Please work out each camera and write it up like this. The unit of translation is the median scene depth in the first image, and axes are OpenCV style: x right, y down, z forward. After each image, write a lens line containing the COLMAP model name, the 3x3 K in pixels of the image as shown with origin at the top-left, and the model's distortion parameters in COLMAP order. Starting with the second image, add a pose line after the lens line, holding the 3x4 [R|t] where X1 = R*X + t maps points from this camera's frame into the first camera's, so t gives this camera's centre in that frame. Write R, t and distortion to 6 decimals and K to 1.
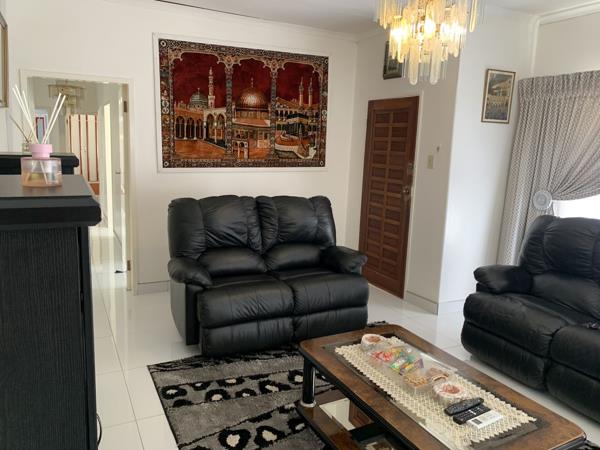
lens RADIAL K [[453.7, 0, 295.3], [0, 453.7, 229.3], [0, 0, 1]] dist [0.010176, -0.016370]
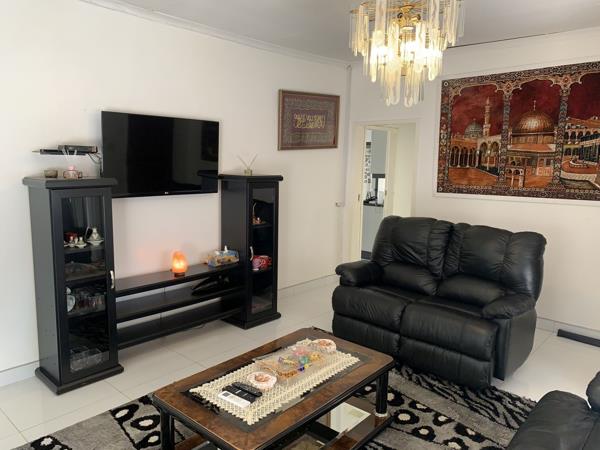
lens RADIAL K [[453.7, 0, 295.6], [0, 453.7, 222.2], [0, 0, 1]] dist [0.010176, -0.016370]
pose [[0.372115, 0.099929, -0.922792, 0.603868], [-0.177558, 0.983491, 0.034903, -0.038786], [0.911045, 0.150861, 0.383715, 0.252050]]
